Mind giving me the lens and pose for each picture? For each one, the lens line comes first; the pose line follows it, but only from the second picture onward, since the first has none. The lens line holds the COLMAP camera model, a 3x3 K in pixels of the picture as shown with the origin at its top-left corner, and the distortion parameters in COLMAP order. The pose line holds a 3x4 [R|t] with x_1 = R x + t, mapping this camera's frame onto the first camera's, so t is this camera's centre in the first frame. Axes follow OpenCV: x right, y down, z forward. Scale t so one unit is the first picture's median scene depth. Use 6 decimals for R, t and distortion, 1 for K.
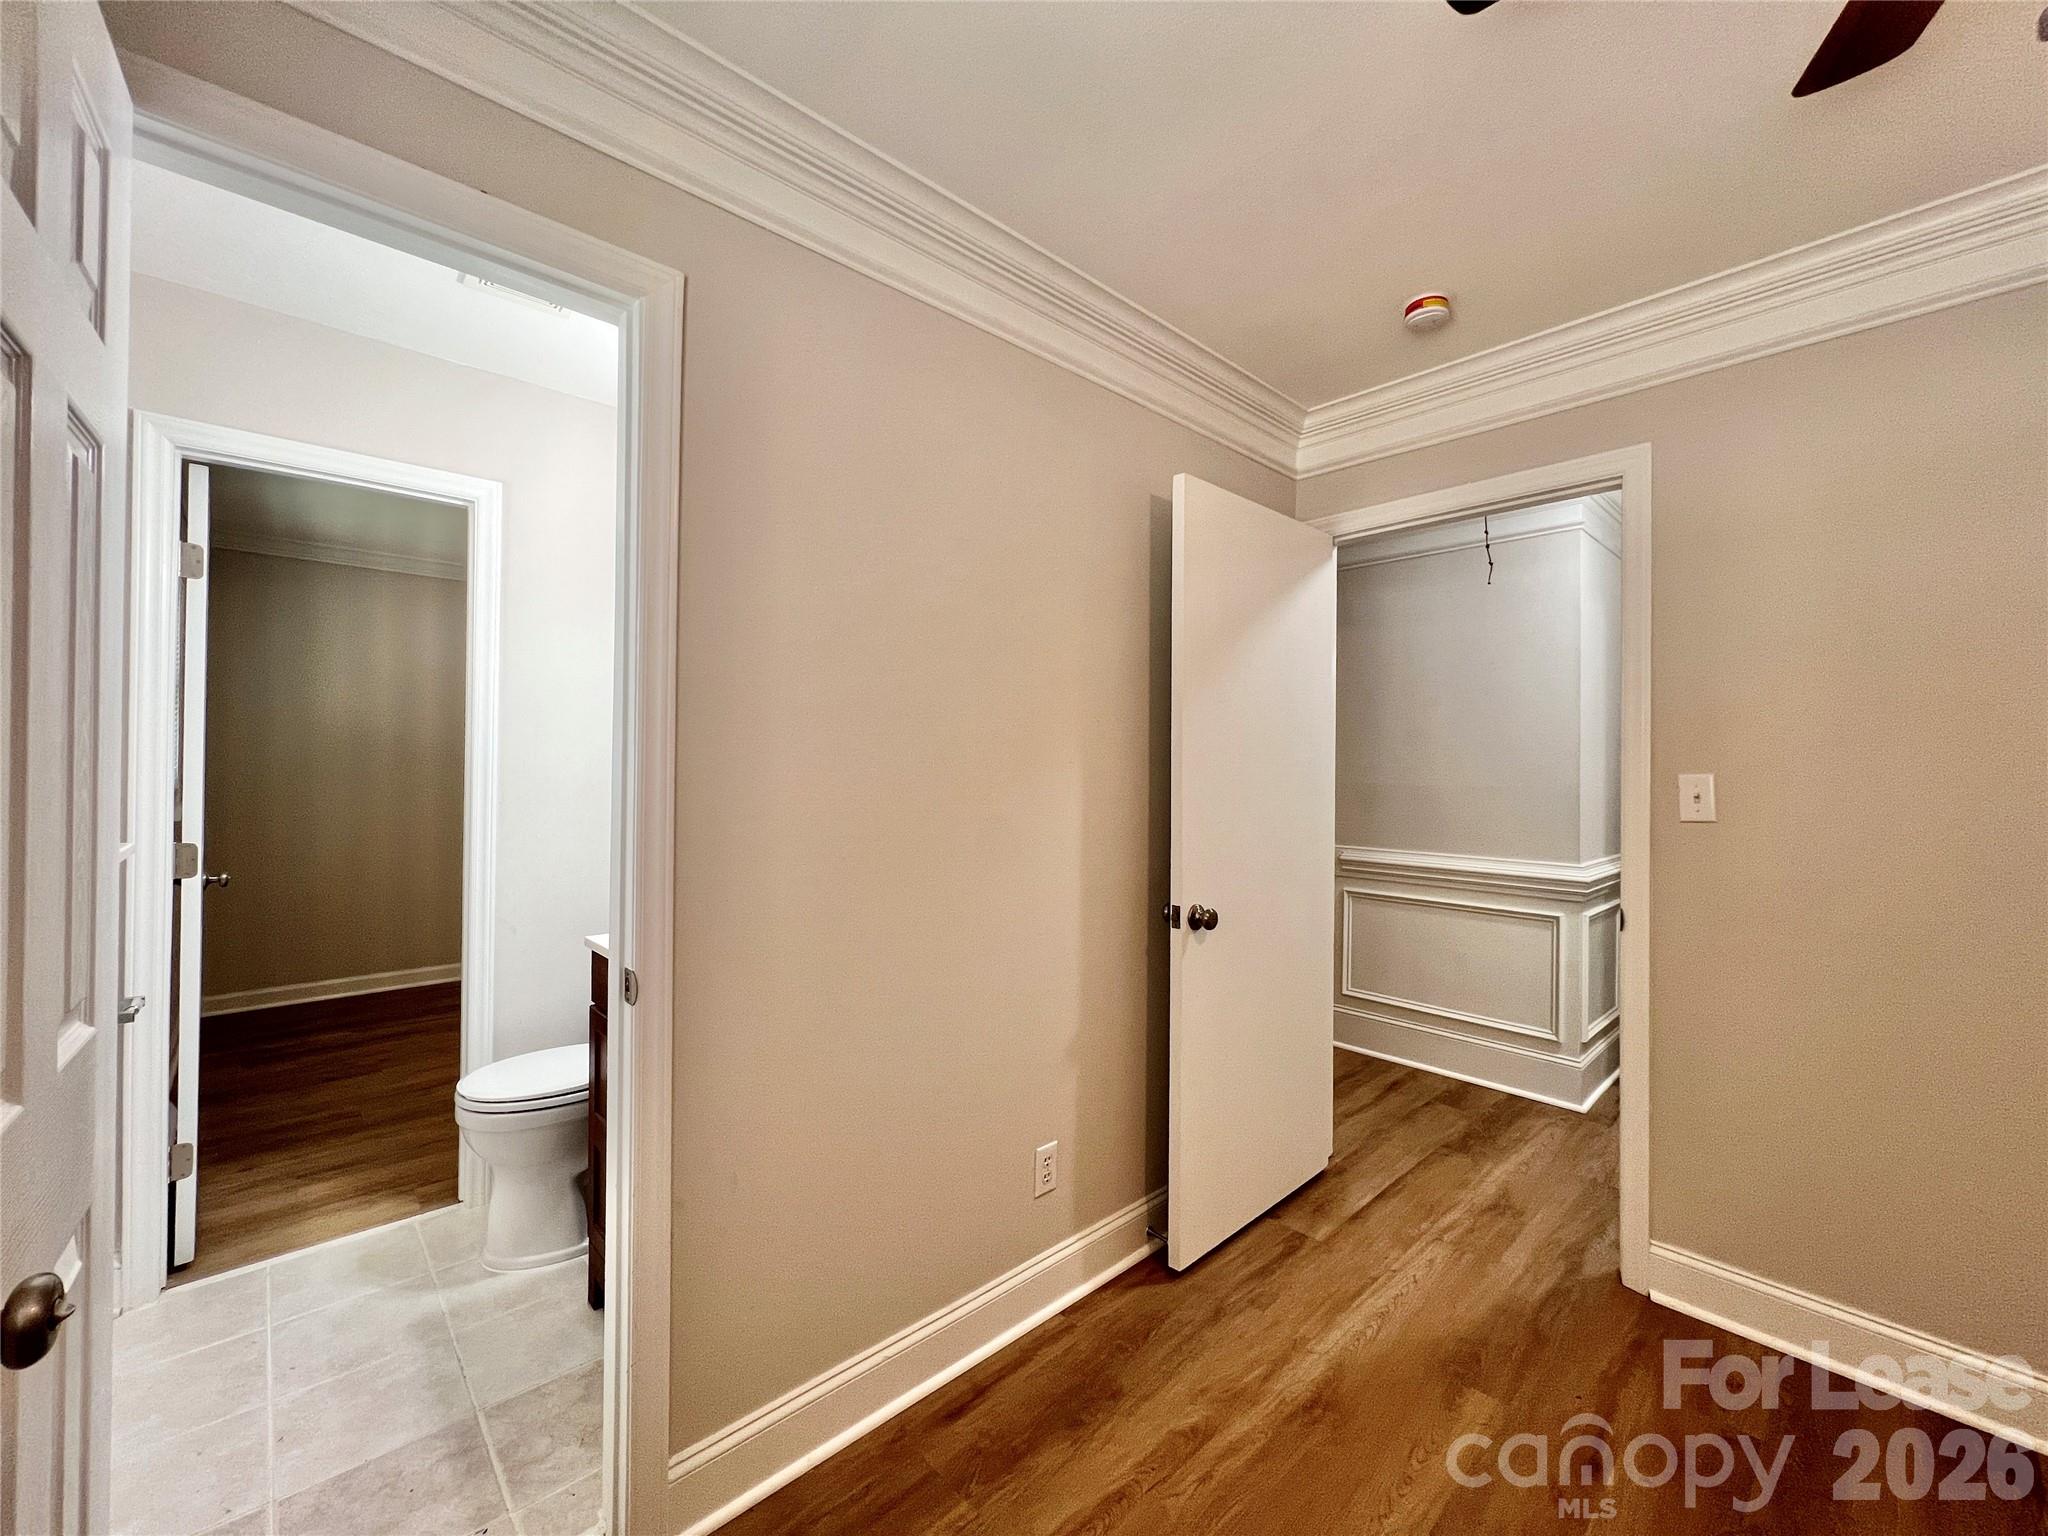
lens RADIAL K [[825.8, 0, 1019.9], [0, 825.8, 767.2], [0, 0, 1]] dist [-0.003444, 0.001787]
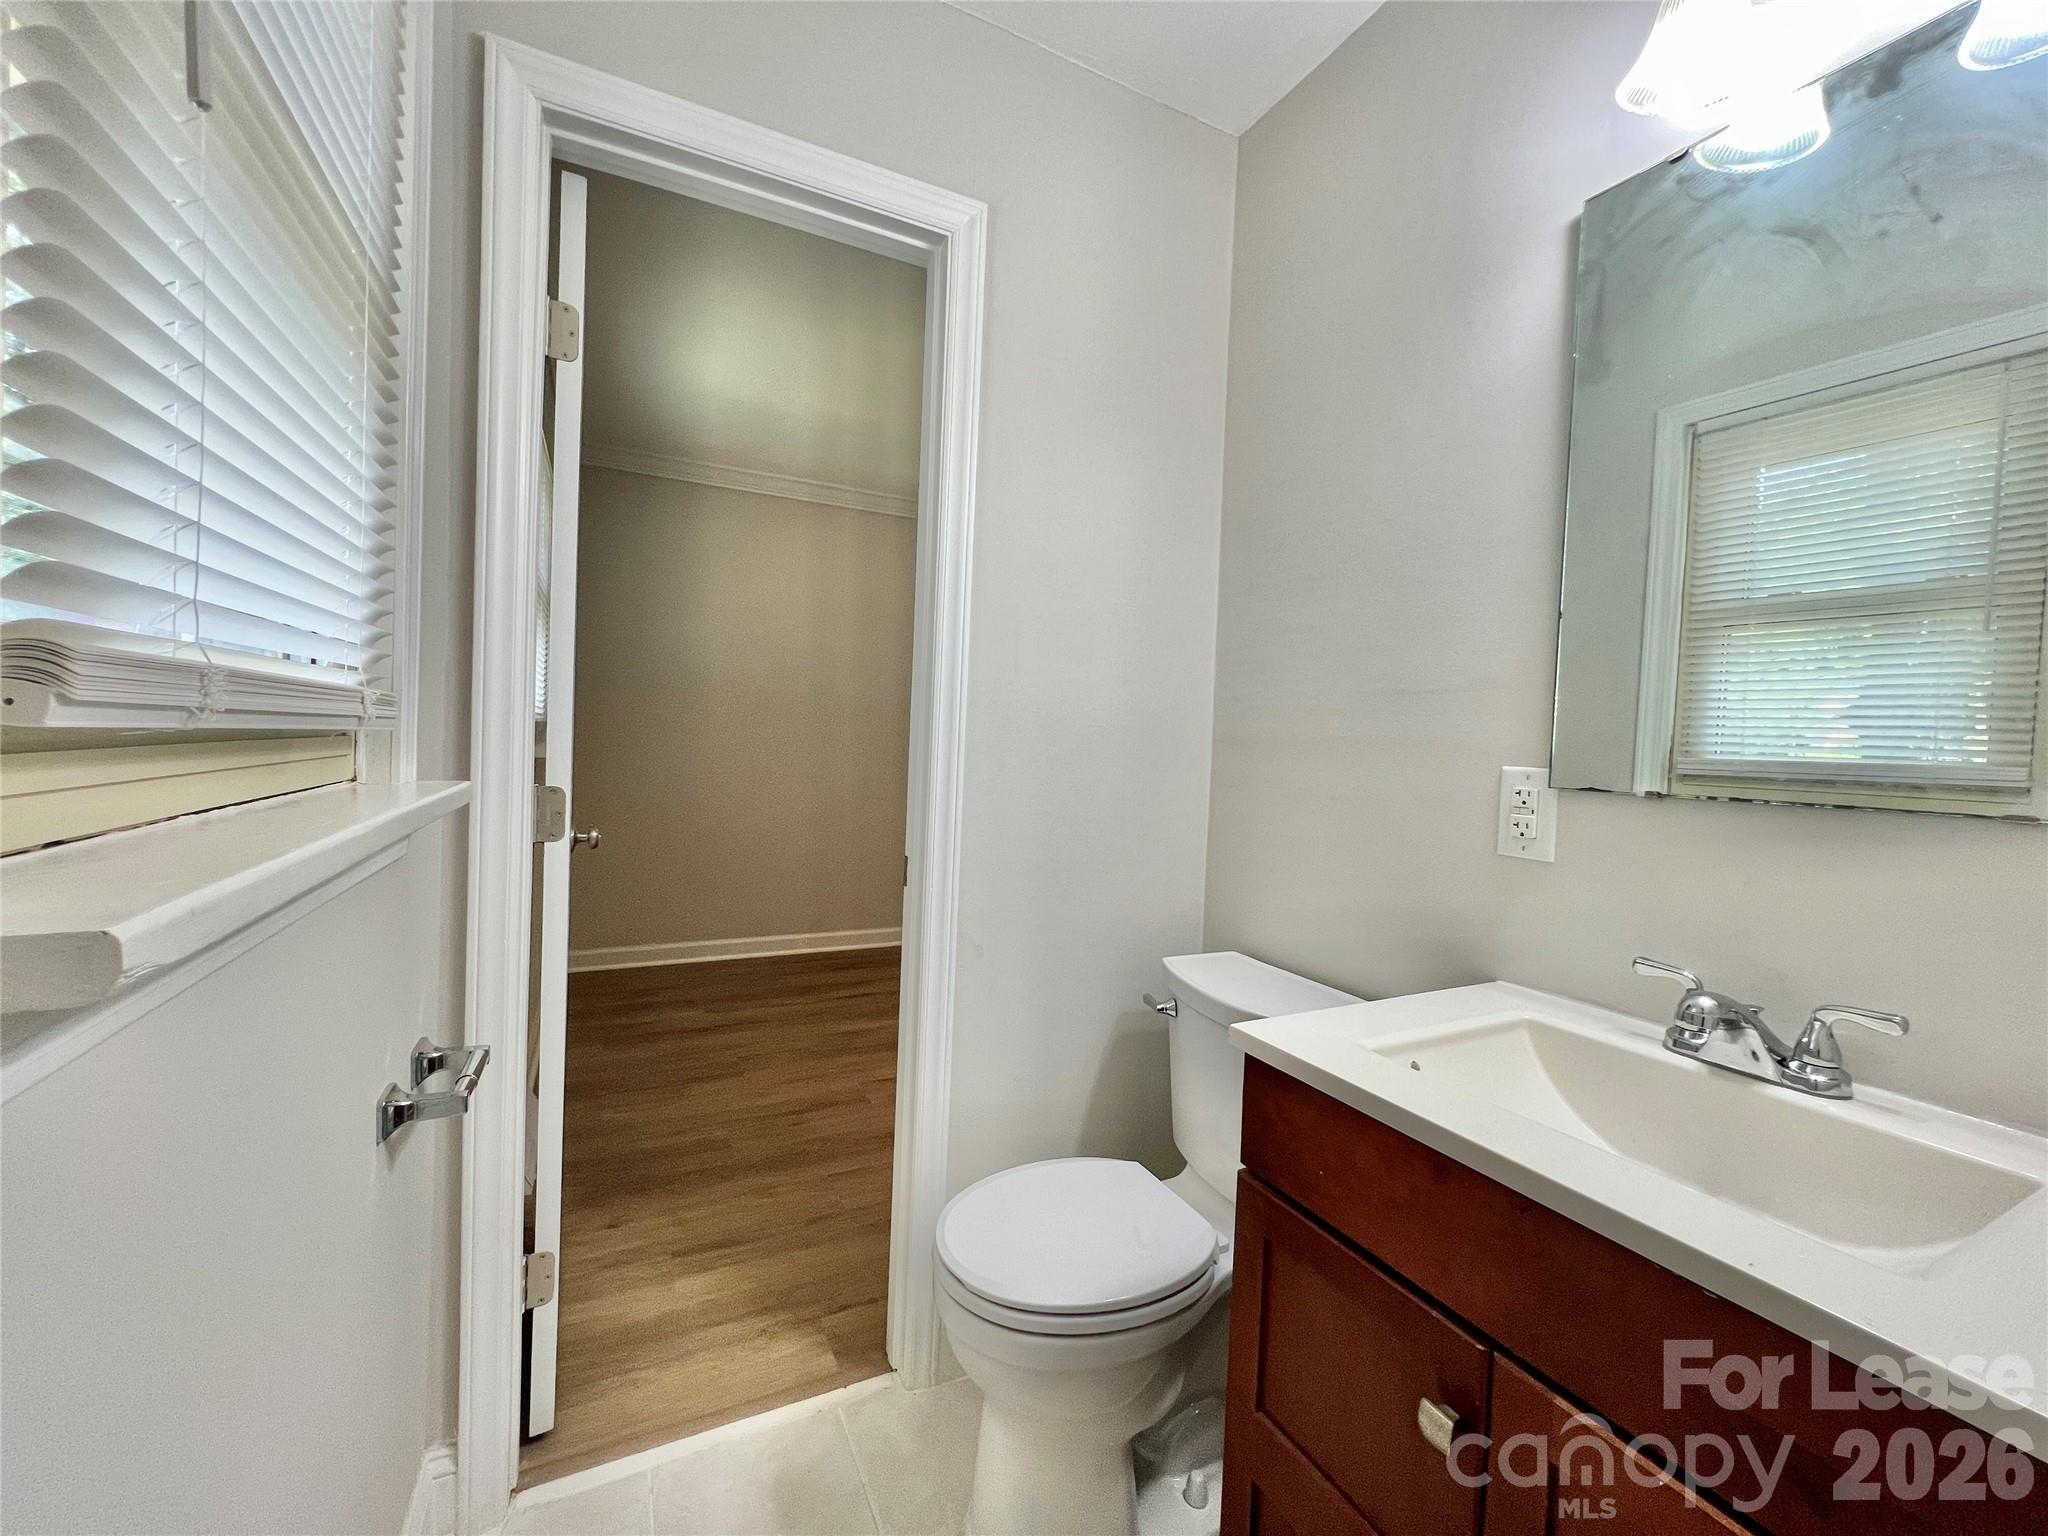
lens RADIAL K [[825.8, 0, 1028.3], [0, 825.8, 771.4], [0, 0, 1]] dist [-0.003444, 0.001787]
pose [[0.961678, 0.035698, -0.271848, -0.460077], [-0.028451, 0.999128, 0.030553, 0.048125], [0.272702, -0.021648, 0.961855, 0.464076]]
